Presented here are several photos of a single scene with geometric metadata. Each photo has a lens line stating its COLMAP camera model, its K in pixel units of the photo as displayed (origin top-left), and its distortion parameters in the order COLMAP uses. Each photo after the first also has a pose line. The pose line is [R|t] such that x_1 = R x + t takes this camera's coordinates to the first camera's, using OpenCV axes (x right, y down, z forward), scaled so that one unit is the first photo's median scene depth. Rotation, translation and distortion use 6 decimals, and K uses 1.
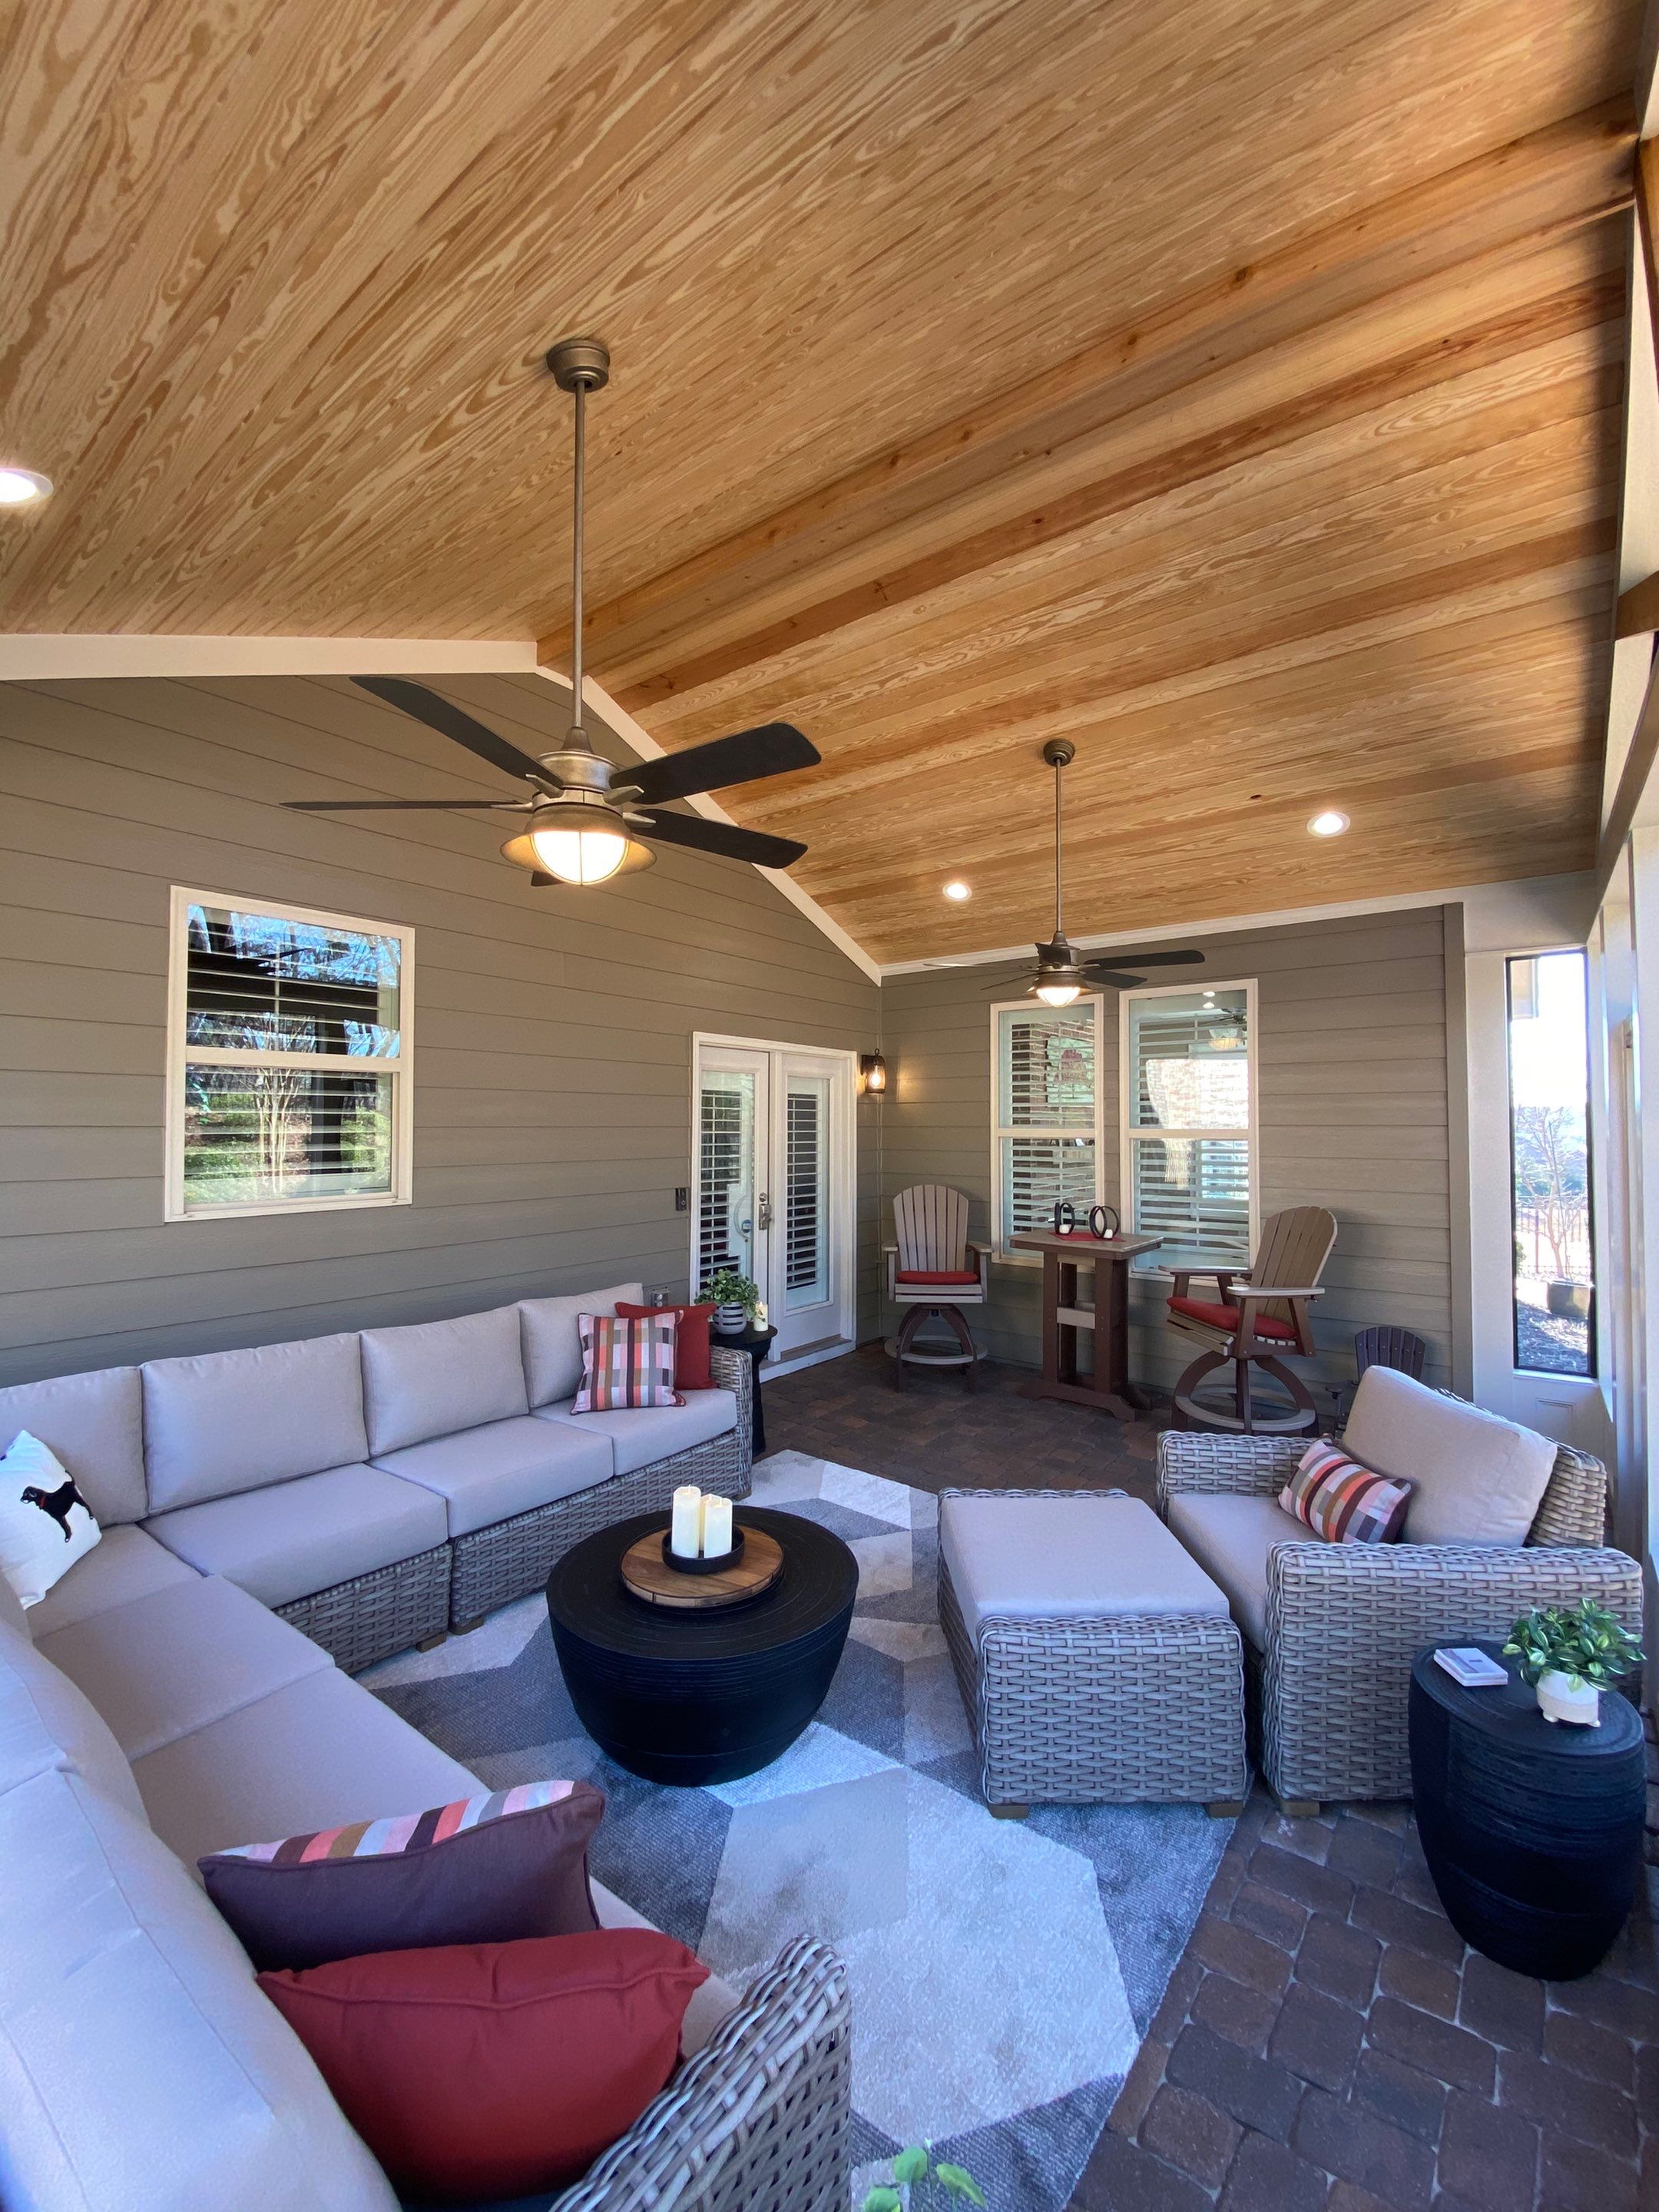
lens RADIAL K [[908.8, 0, 829.5], [0, 908.8, 1106.0], [0, 0, 1]] dist [0.034311, -0.031736]
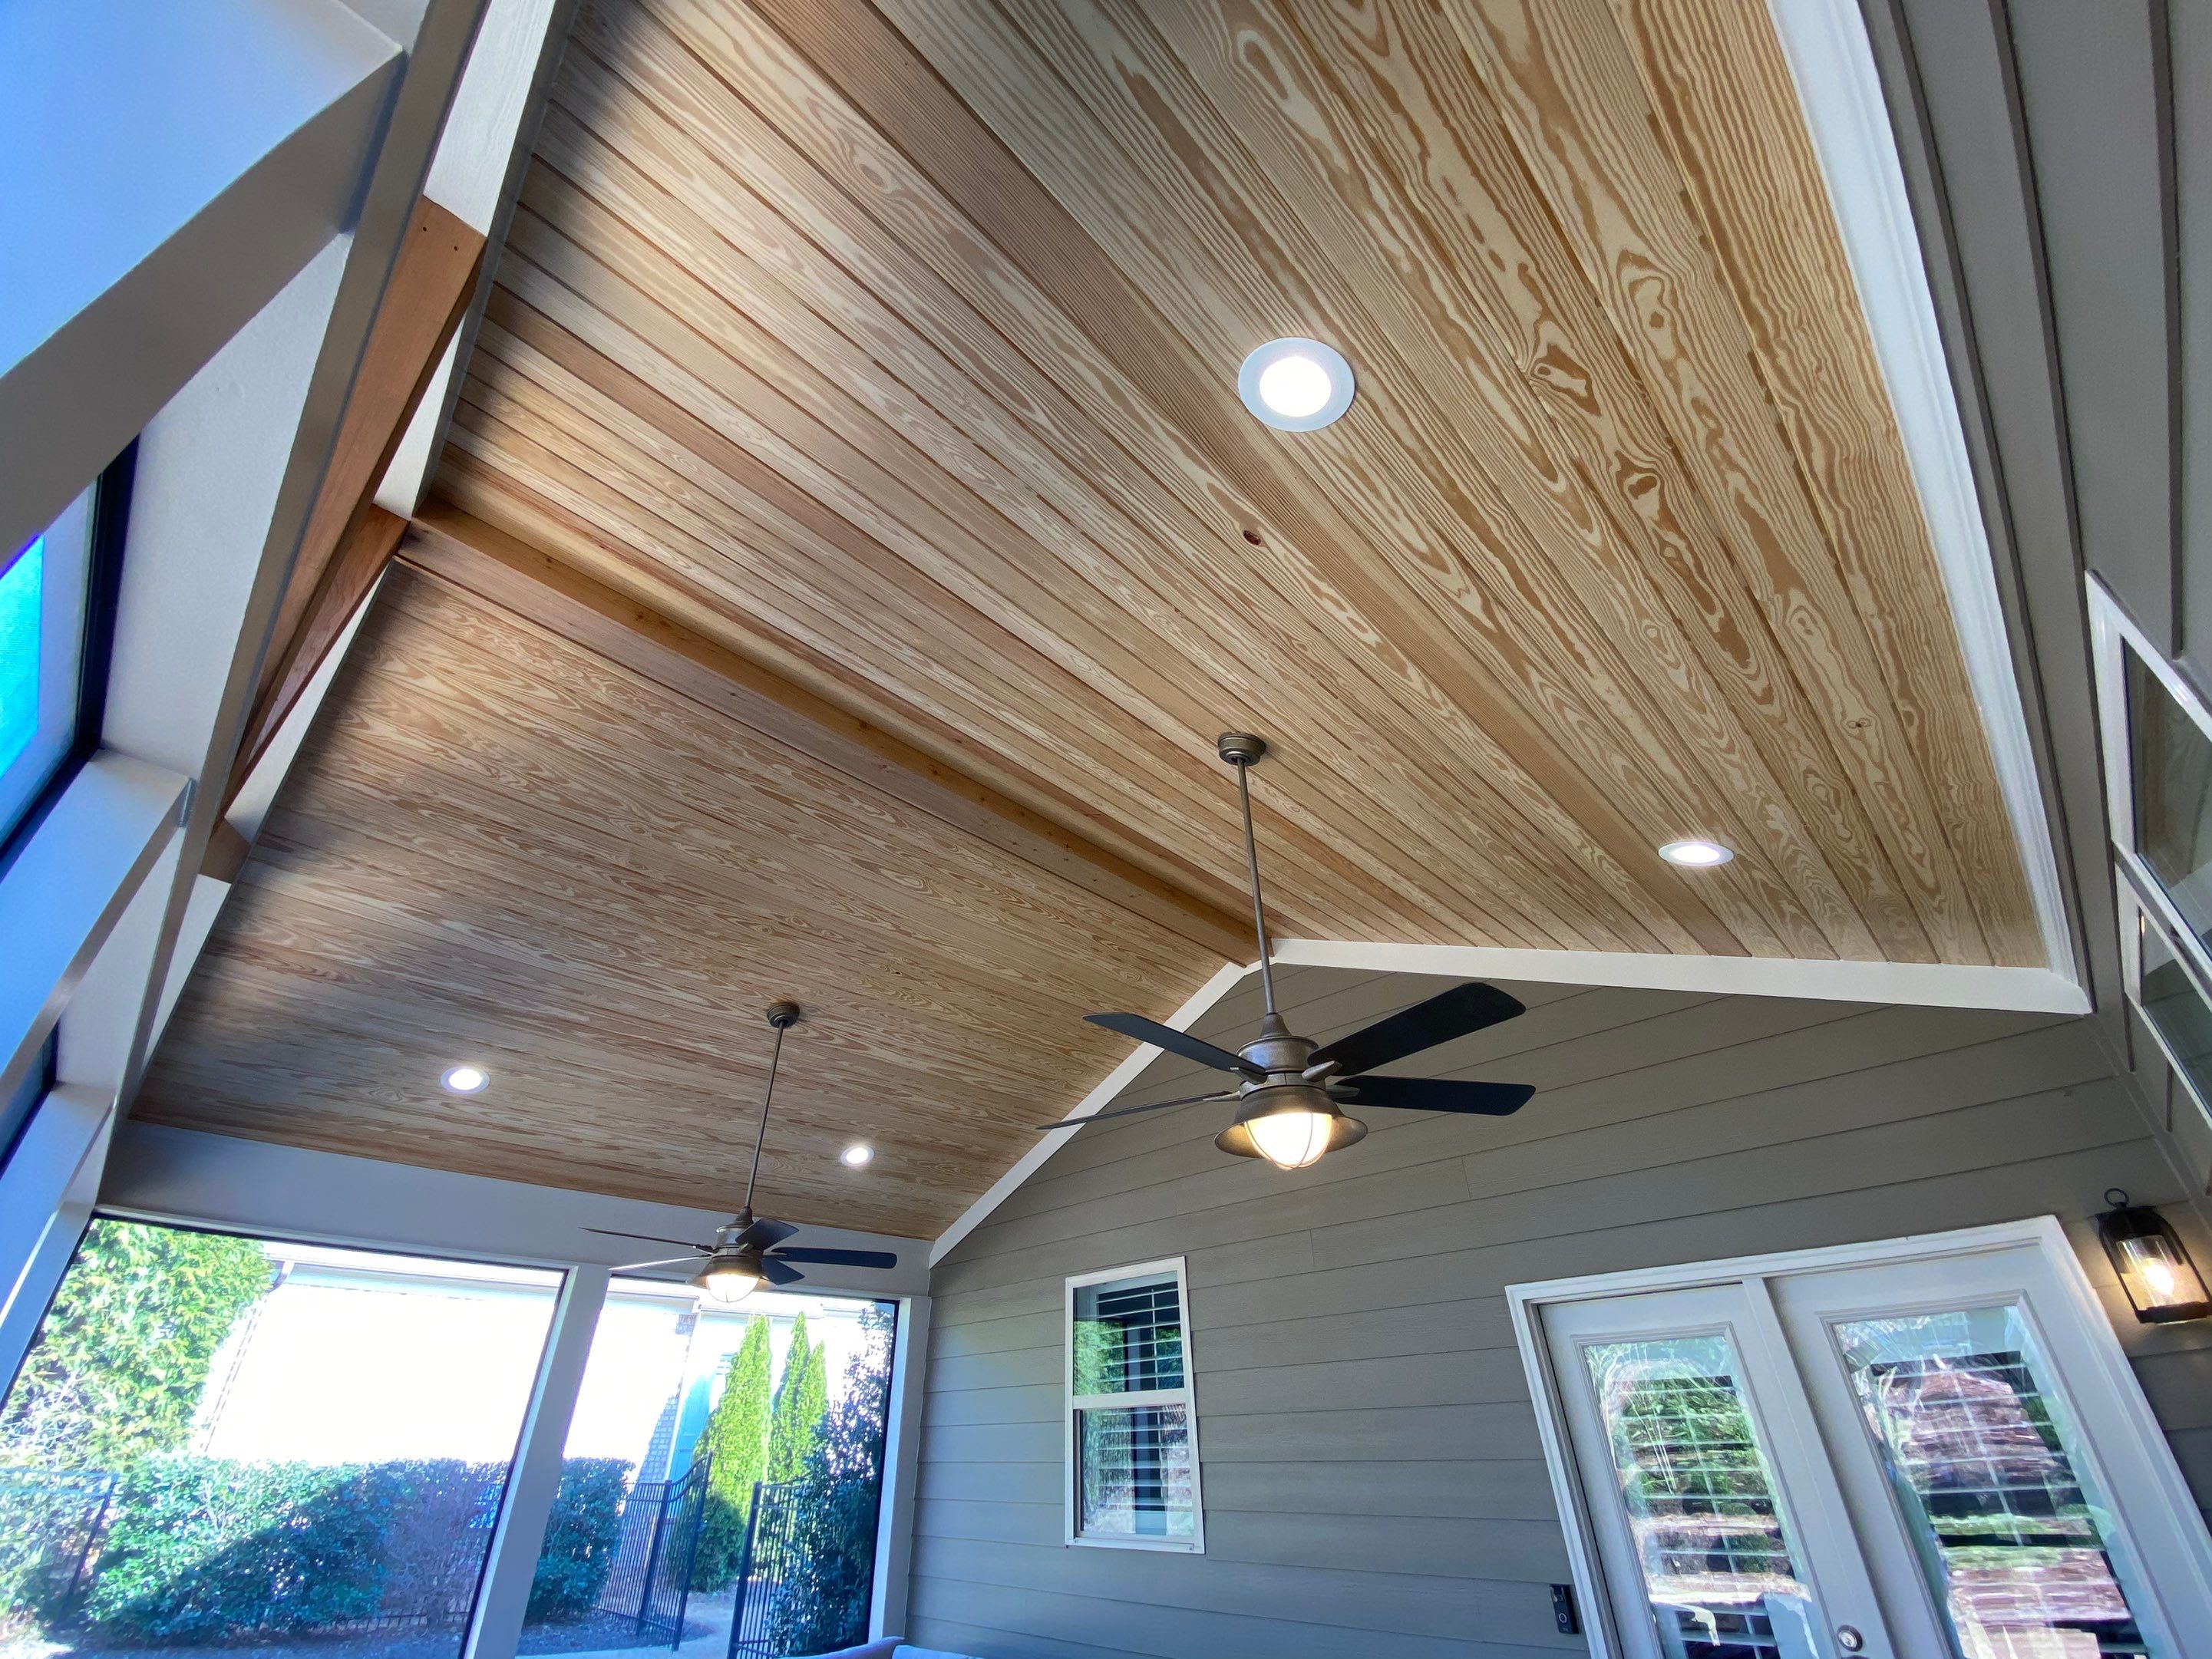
lens RADIAL K [[908.7, 0, 1118.7], [0, 908.7, 831.3], [0, 0, 1]] dist [0.034311, -0.031736]
pose [[-0.144150, -0.548888, -0.823372, 0.899989], [0.042277, 0.827887, -0.559299, 0.008654], [0.988652, -0.115433, -0.096135, 1.164003]]
